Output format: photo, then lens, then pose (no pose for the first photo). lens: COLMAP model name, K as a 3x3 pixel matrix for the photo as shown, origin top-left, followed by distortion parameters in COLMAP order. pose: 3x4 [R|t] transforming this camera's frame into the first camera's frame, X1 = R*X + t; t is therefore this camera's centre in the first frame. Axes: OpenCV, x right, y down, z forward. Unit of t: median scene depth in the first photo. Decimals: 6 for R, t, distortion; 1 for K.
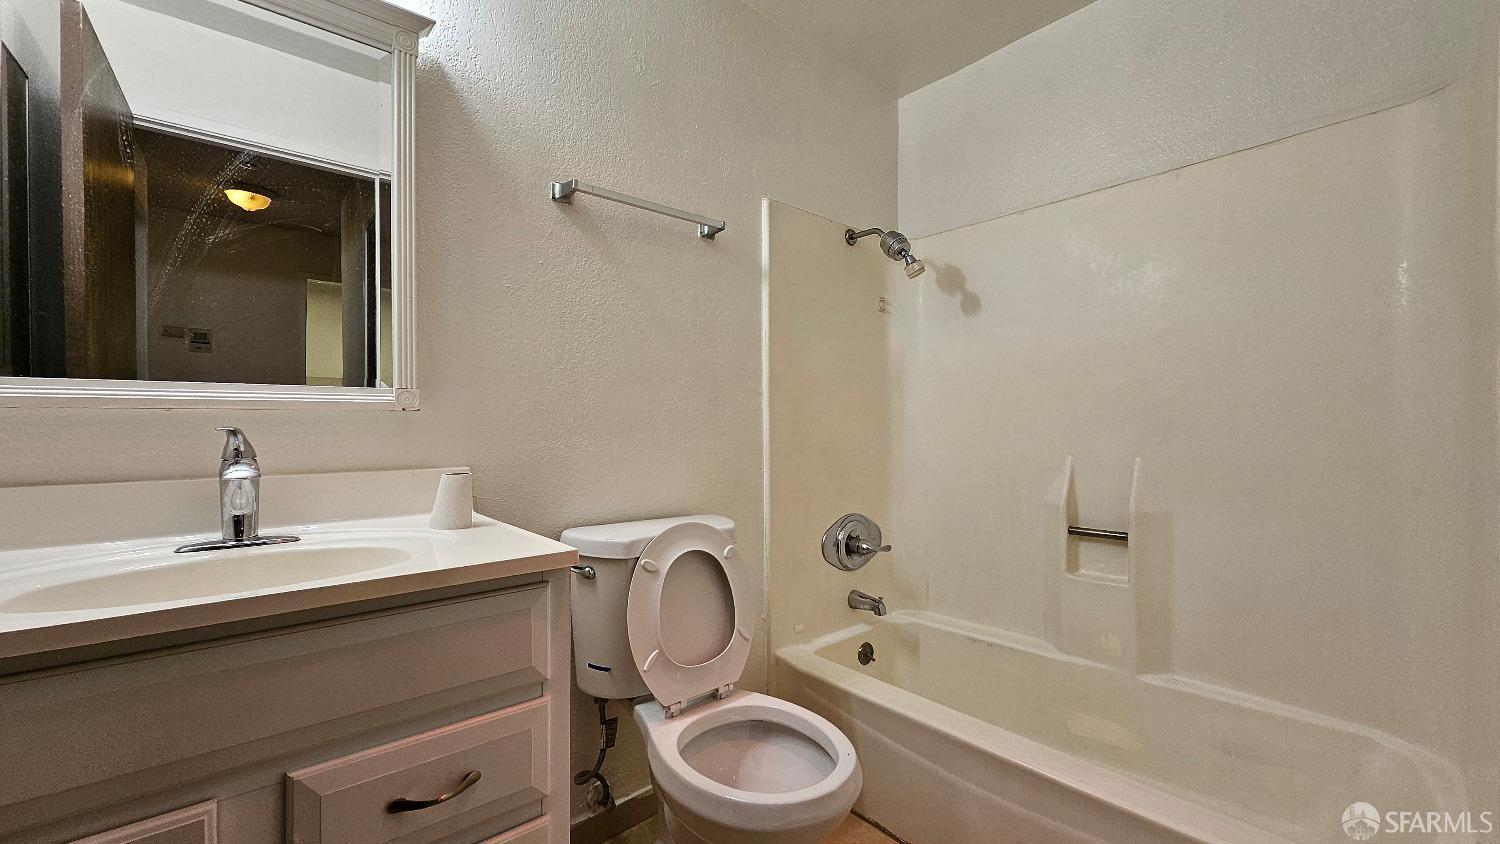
lens RADIAL K [[584.9, 0, 755.6], [0, 584.9, 427.5], [0, 0, 1]] dist [0.006100, -0.001018]
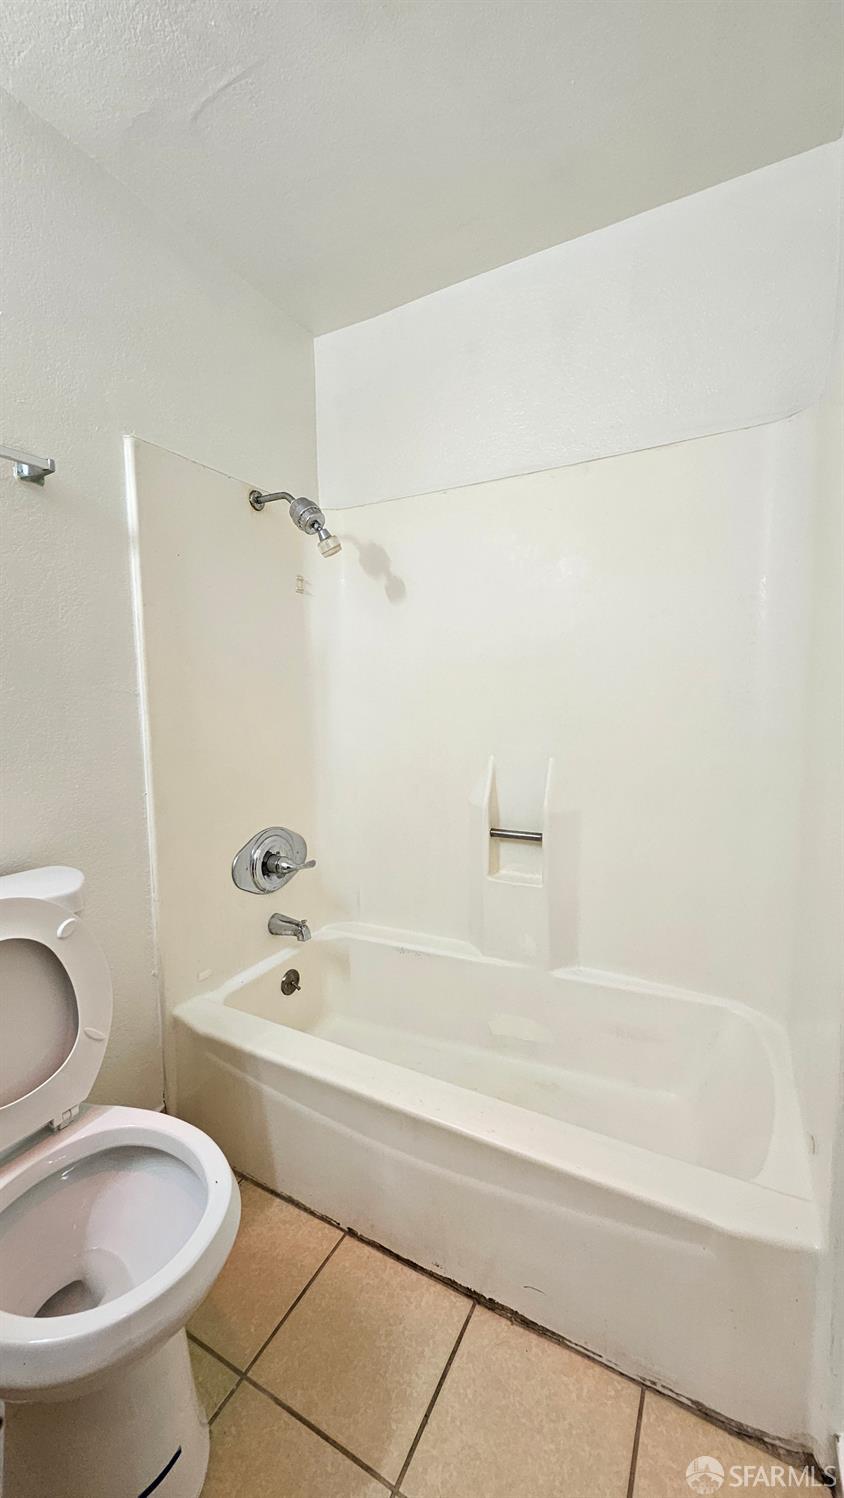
lens RADIAL K [[581.2, 0, 422.0], [0, 581.2, 747.0], [0, 0, 1]] dist [0.000856, -0.000040]
pose [[0.939482, -0.044706, 0.339669, 0.100204], [0.014687, 0.995794, 0.090441, -0.054408], [-0.342283, -0.079979, 0.936187, 0.136960]]
